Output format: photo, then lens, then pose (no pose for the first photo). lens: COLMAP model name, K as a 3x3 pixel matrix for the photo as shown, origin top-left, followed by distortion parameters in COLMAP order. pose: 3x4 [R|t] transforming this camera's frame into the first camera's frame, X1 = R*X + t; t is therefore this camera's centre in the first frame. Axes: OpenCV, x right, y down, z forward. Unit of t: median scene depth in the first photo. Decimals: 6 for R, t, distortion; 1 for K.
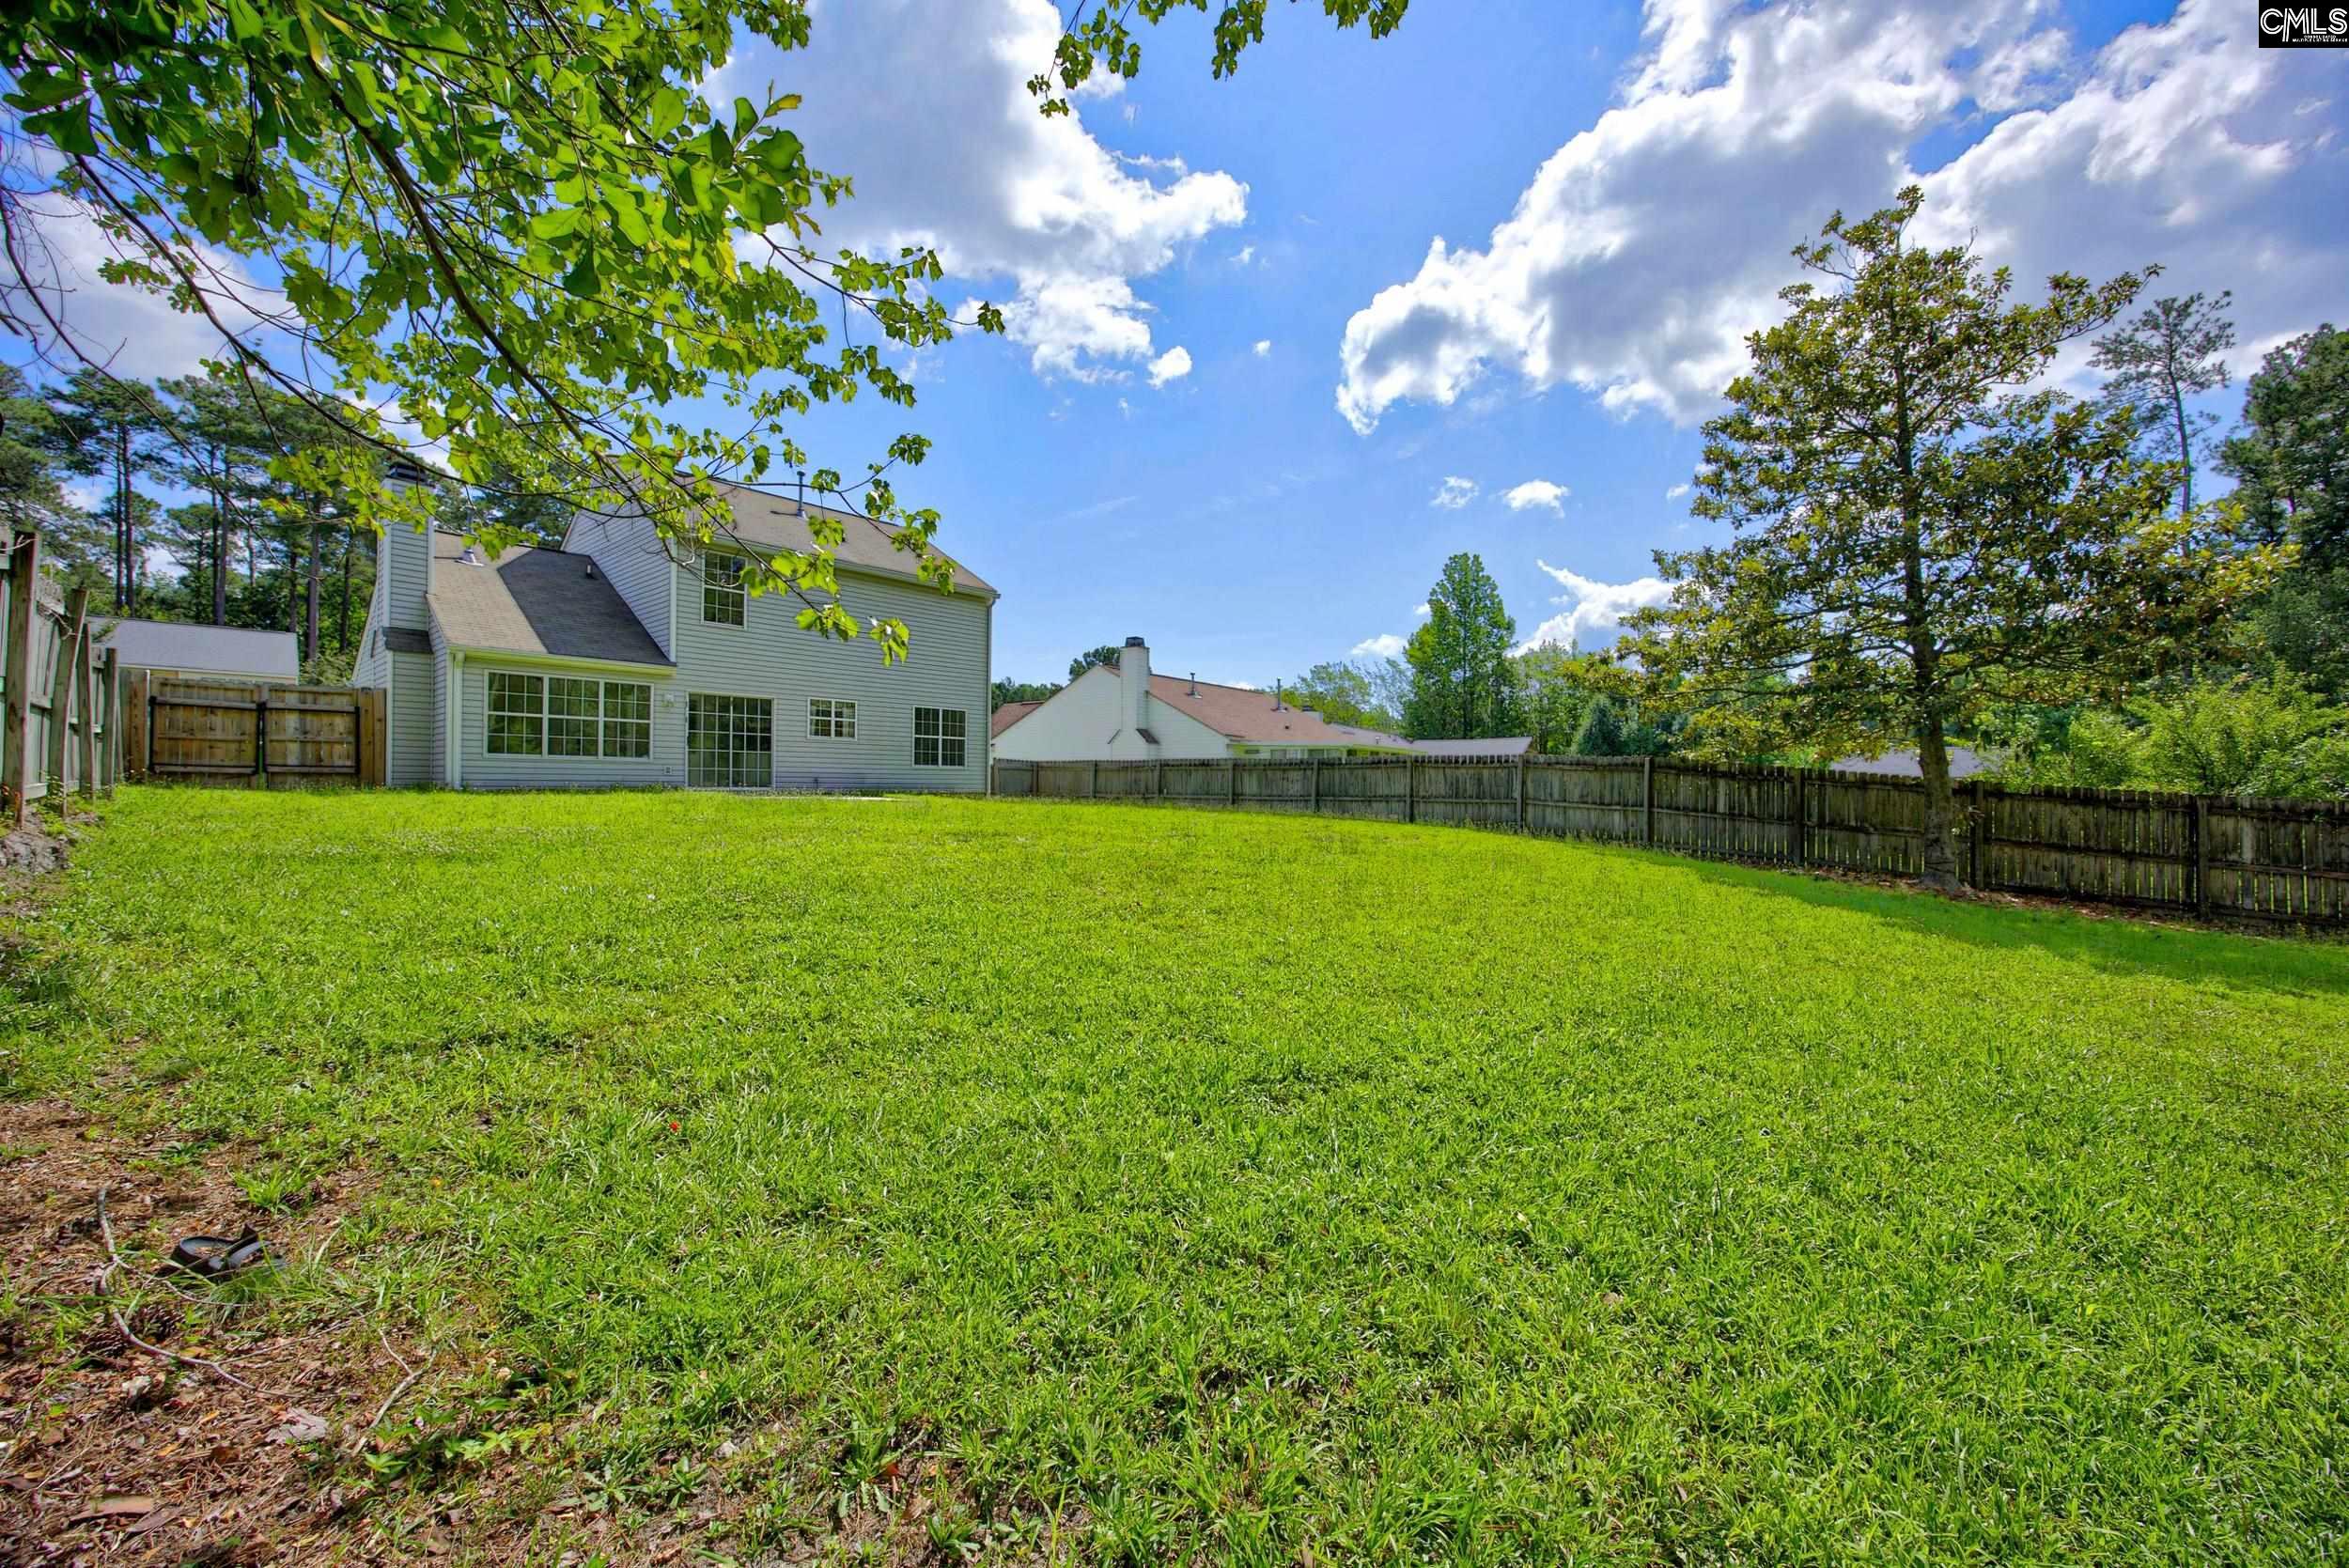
lens RADIAL K [[905.0, 0, 1175.5], [0, 905.0, 773.9], [0, 0, 1]] dist [-0.010828, 0.002435]
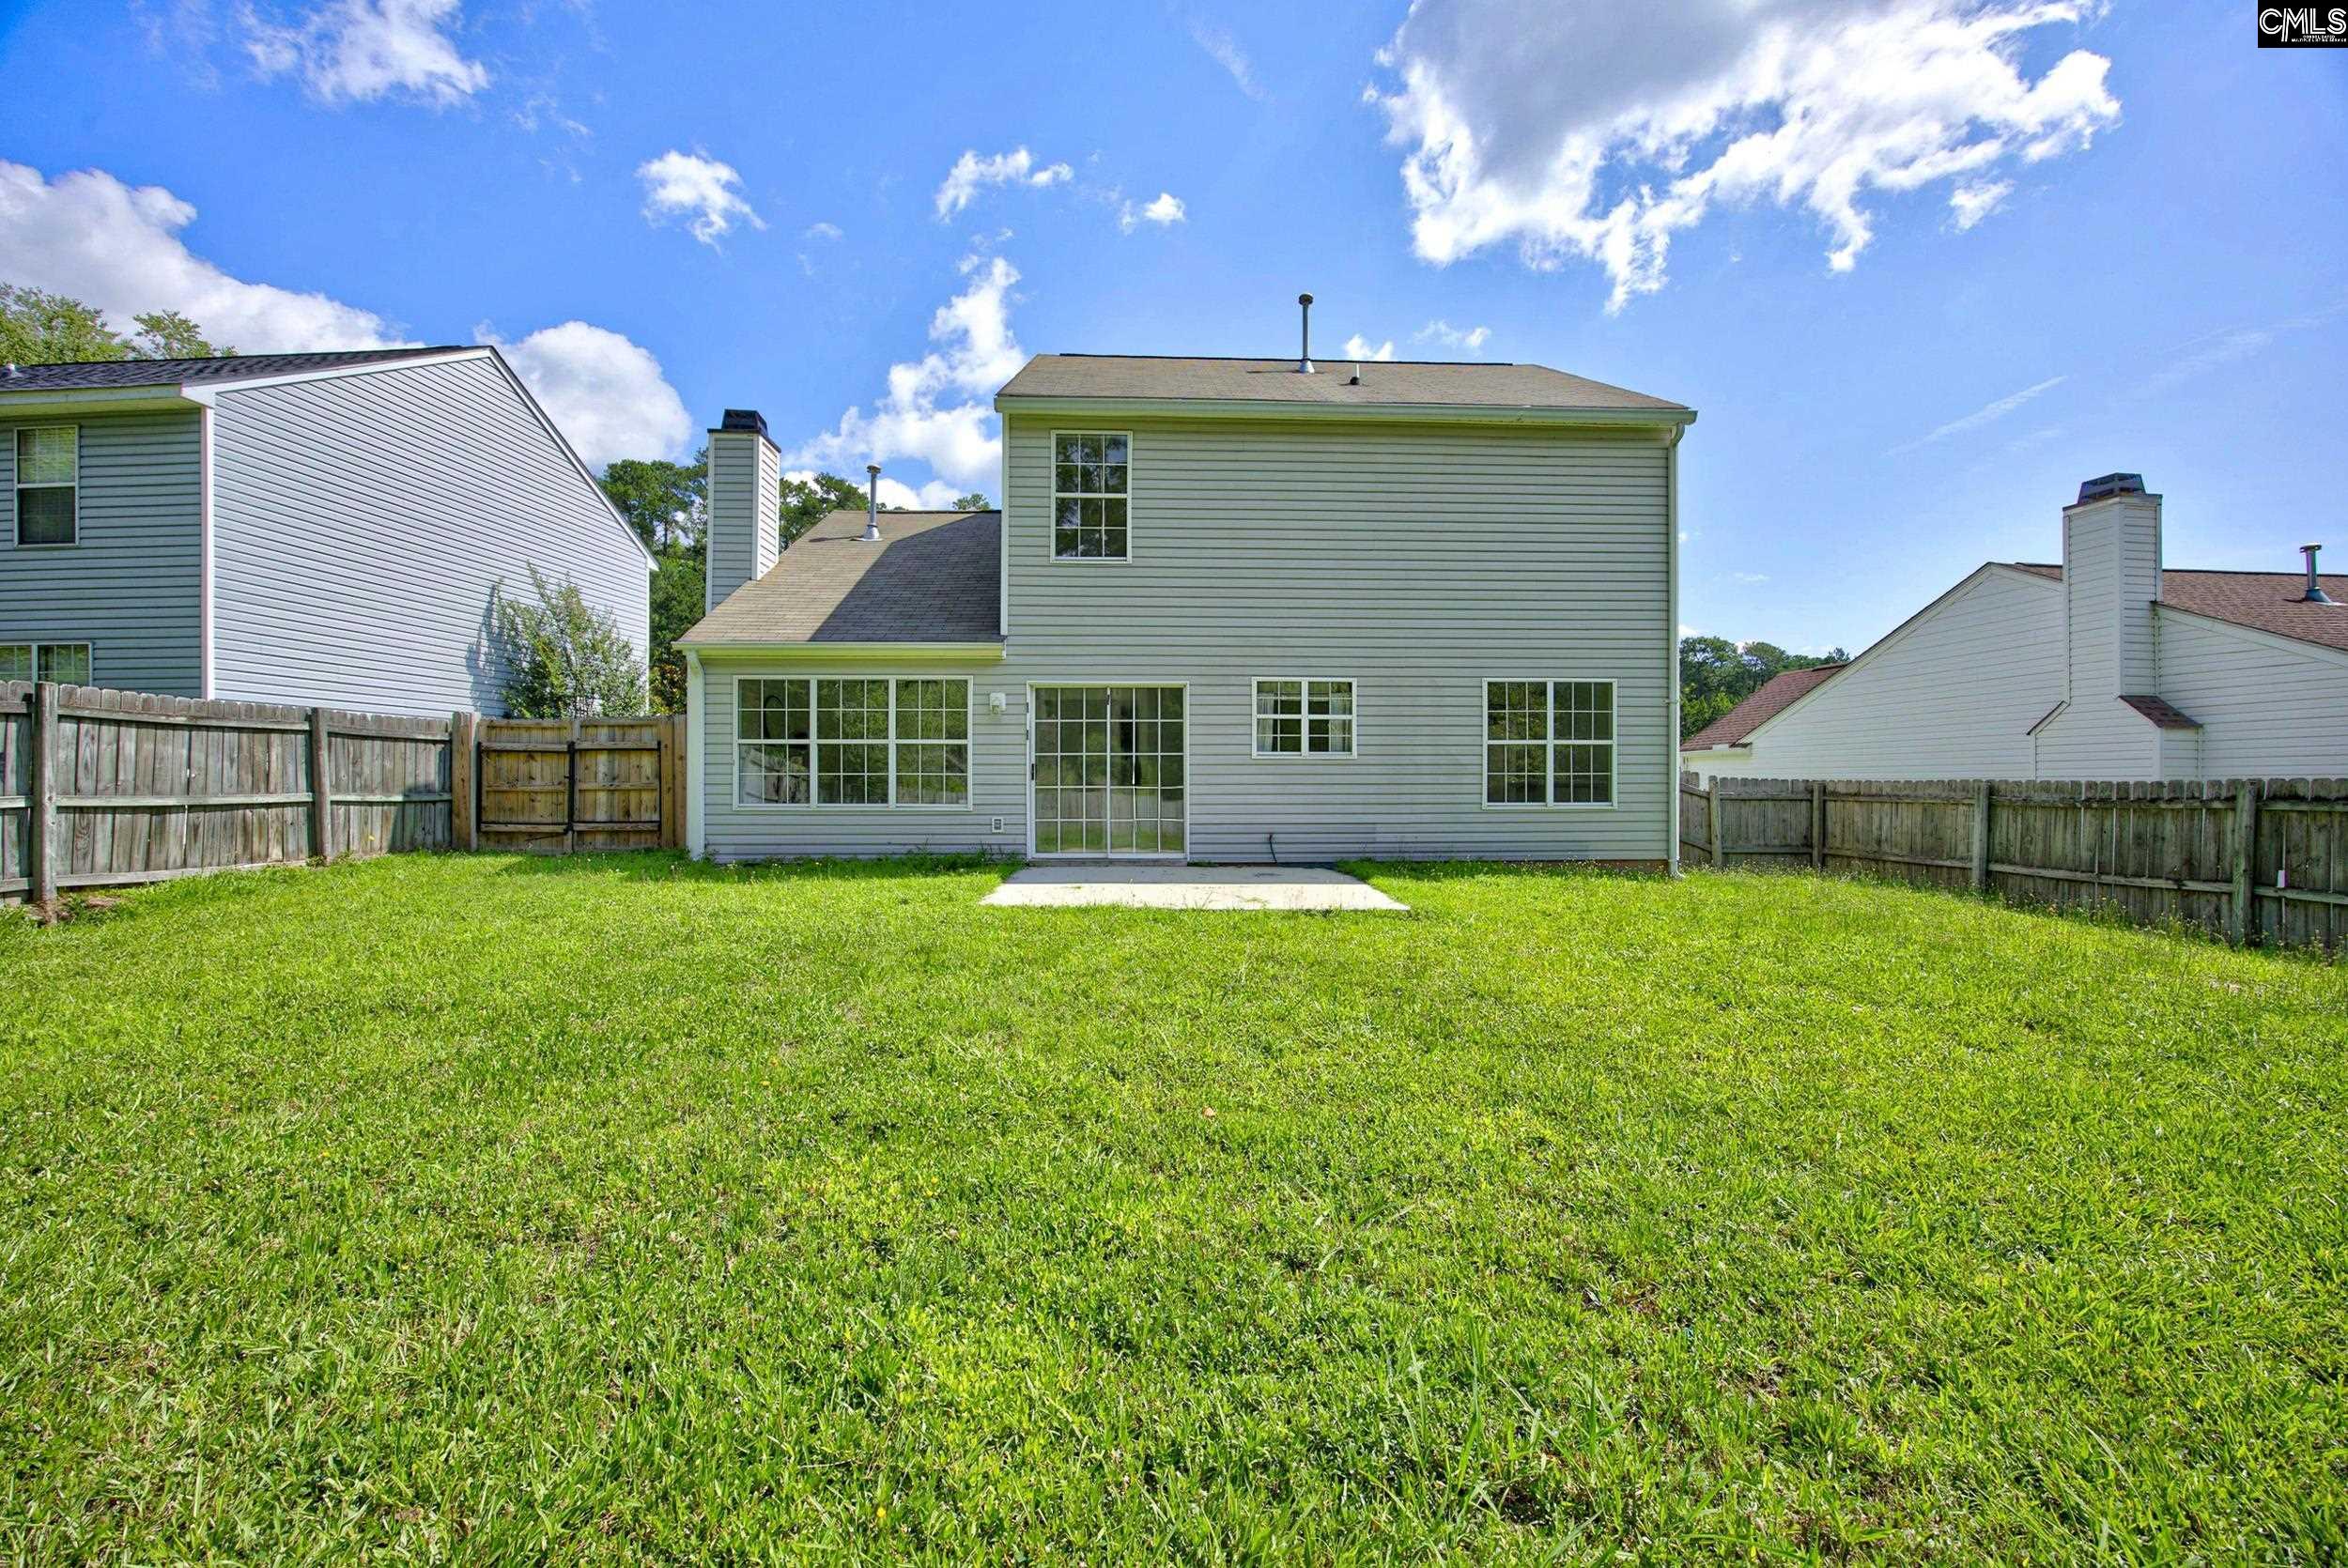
lens RADIAL K [[904.5, 0, 1182.9], [0, 904.5, 779.9], [0, 0, 1]] dist [-0.010828, 0.002435]
pose [[0.679786, -0.016457, -0.733226, -0.047838], [0.015570, 0.999847, -0.008005, -0.020770], [0.733245, -0.005975, 0.679938, 0.557357]]
